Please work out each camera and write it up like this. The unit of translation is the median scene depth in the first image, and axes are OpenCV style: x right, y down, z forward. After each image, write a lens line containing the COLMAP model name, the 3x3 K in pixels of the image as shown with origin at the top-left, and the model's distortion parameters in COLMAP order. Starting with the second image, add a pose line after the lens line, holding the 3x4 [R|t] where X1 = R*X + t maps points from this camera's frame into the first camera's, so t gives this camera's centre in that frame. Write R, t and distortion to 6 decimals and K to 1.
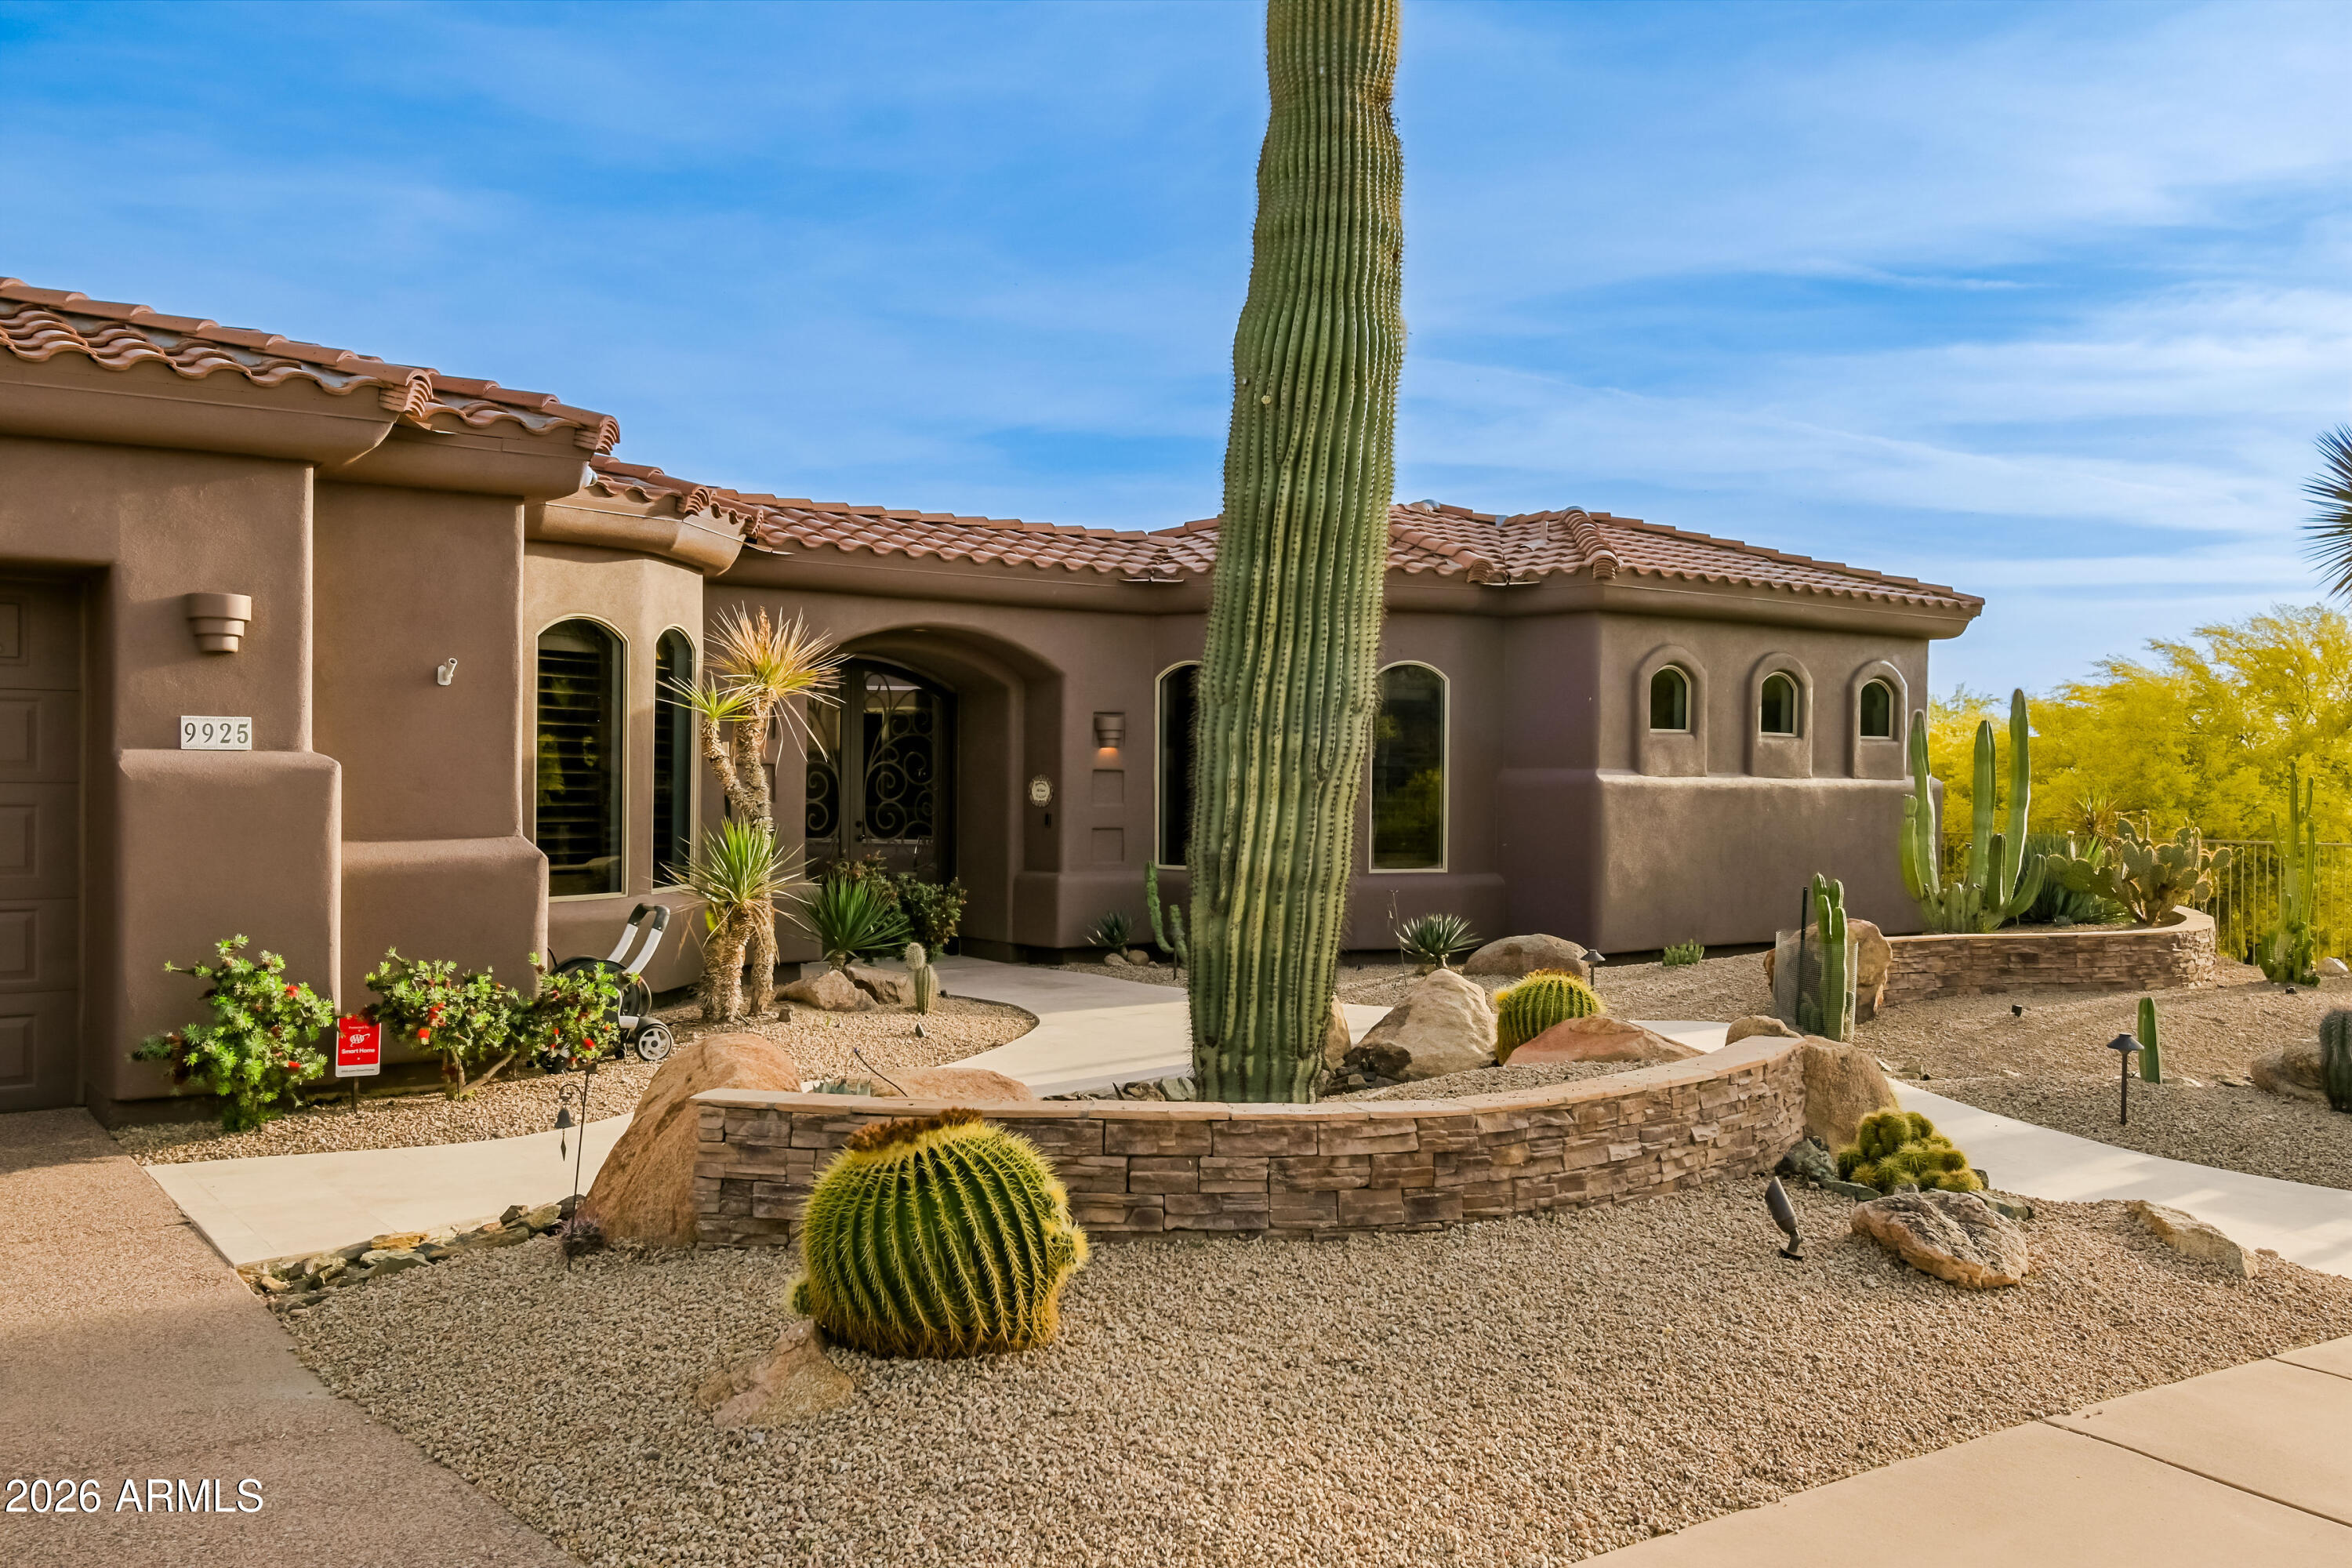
lens RADIAL K [[1940.8, 0, 1165.5], [0, 1940.8, 775.1], [0, 0, 1]] dist [-0.000416, -0.001097]
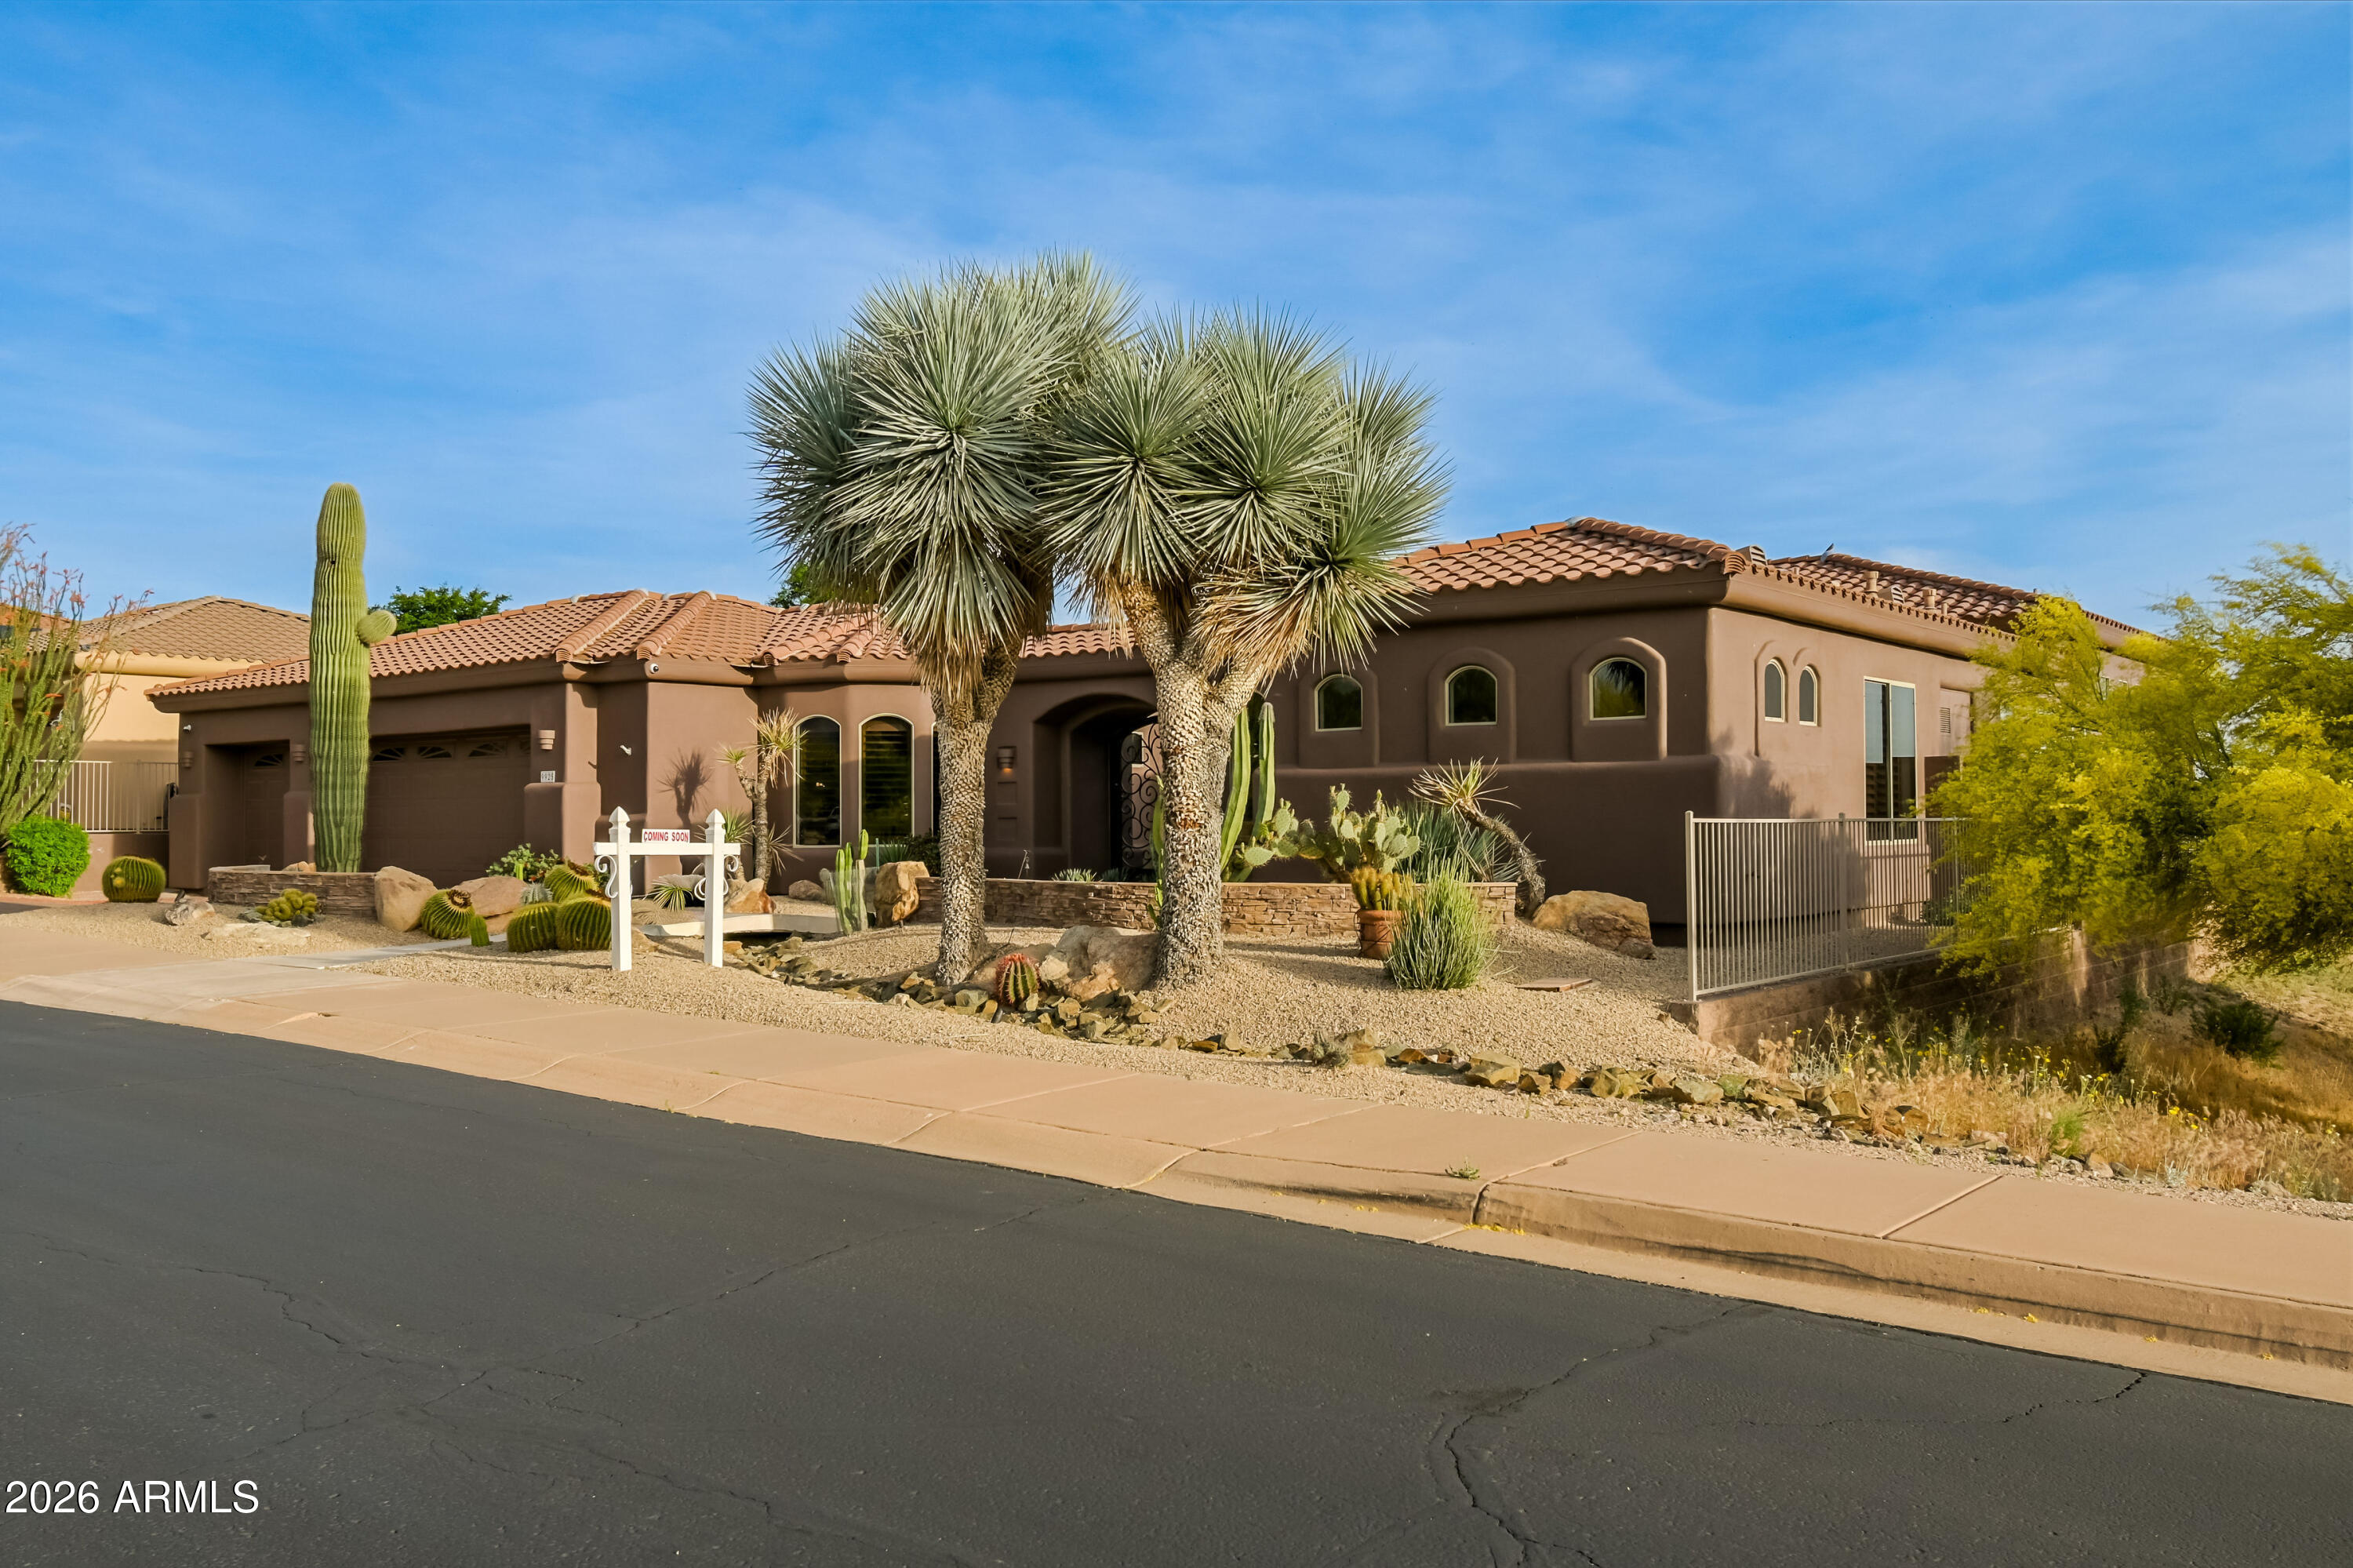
lens RADIAL K [[1941.7, 0, 1179.8], [0, 1941.7, 794.8], [0, 0, 1]] dist [-0.000416, -0.001097]
pose [[0.270902, -0.026771, -0.962235, 1.384750], [0.007059, 0.999642, -0.025824, 0.046856], [0.962581, 0.000204, 0.270994, 0.590906]]
